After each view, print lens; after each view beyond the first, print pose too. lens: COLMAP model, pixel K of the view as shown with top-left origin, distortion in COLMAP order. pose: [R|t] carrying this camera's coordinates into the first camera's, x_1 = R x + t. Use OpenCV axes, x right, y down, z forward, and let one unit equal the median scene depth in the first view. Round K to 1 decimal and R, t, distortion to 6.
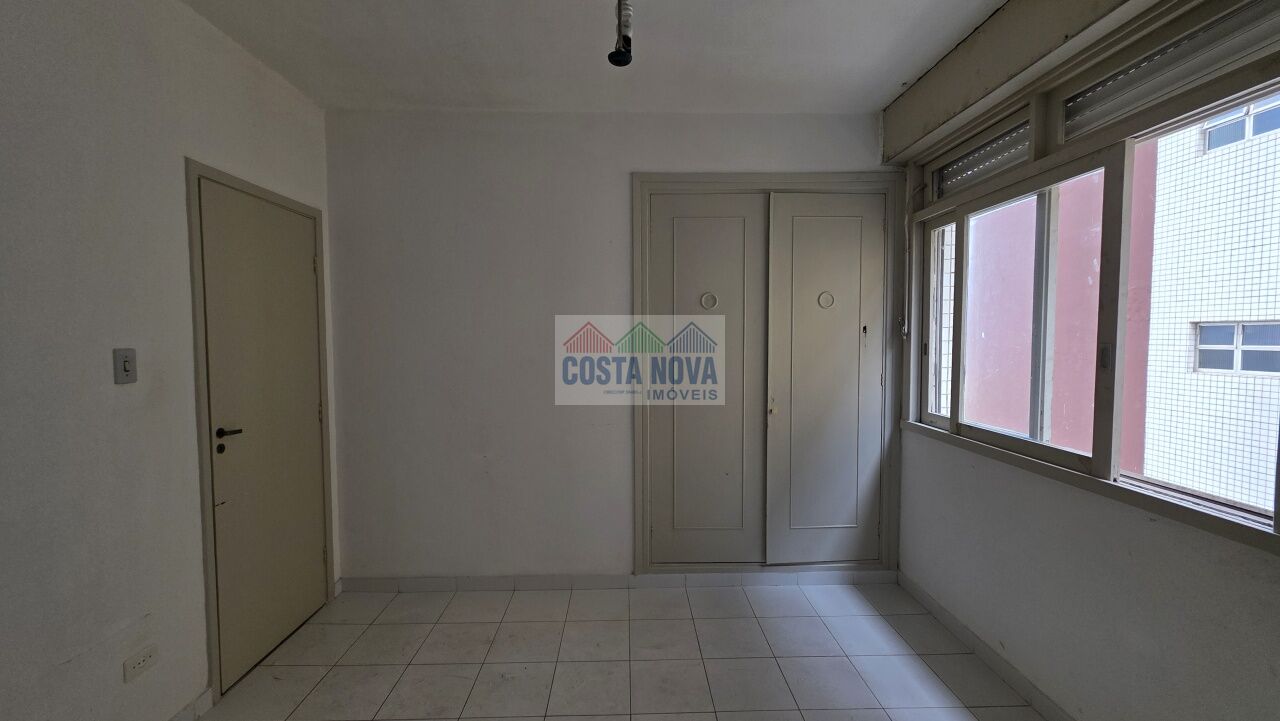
lens RADIAL K [[507.7, 0, 640.9], [0, 507.7, 360.5], [0, 0, 1]] dist [0.010380, -0.001290]
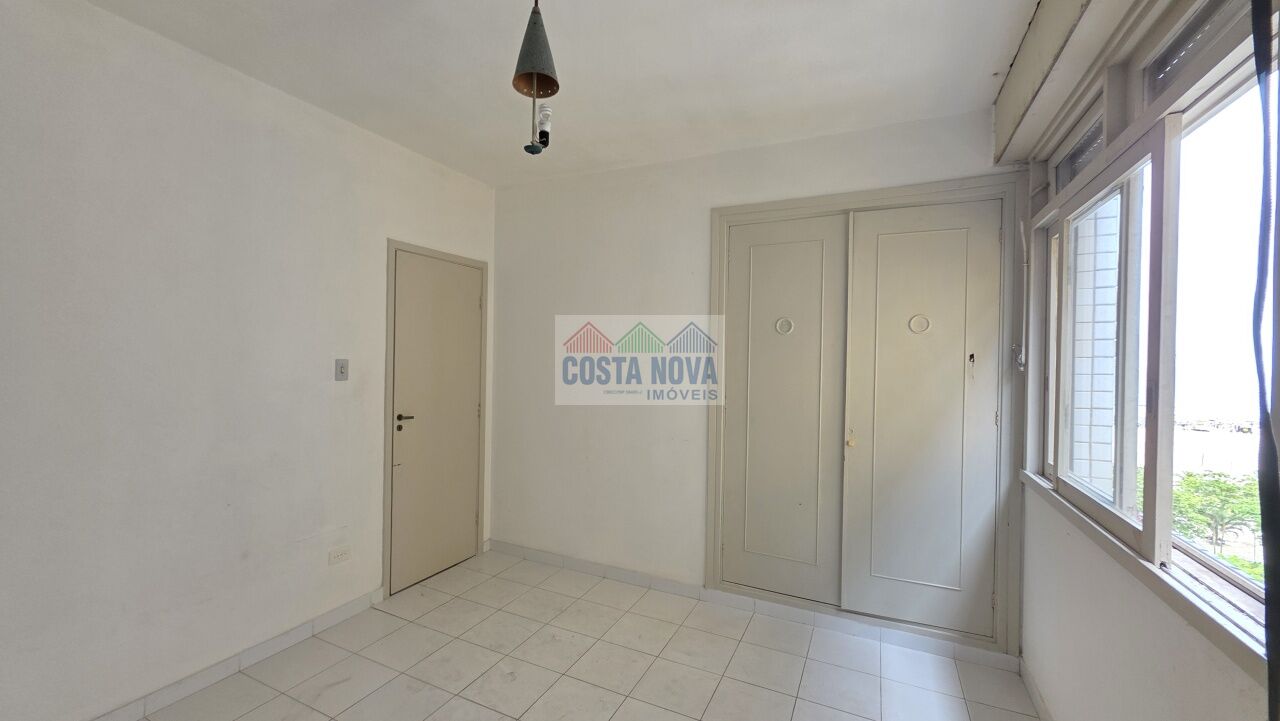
lens RADIAL K [[507.7, 0, 641.4], [0, 507.7, 361.1], [0, 0, 1]] dist [0.010380, -0.001290]
pose [[0.891753, 0.023332, -0.451922, 0.342778], [-0.044049, 0.998403, -0.035374, -0.000887], [0.450374, 0.051451, 0.891356, -0.013498]]
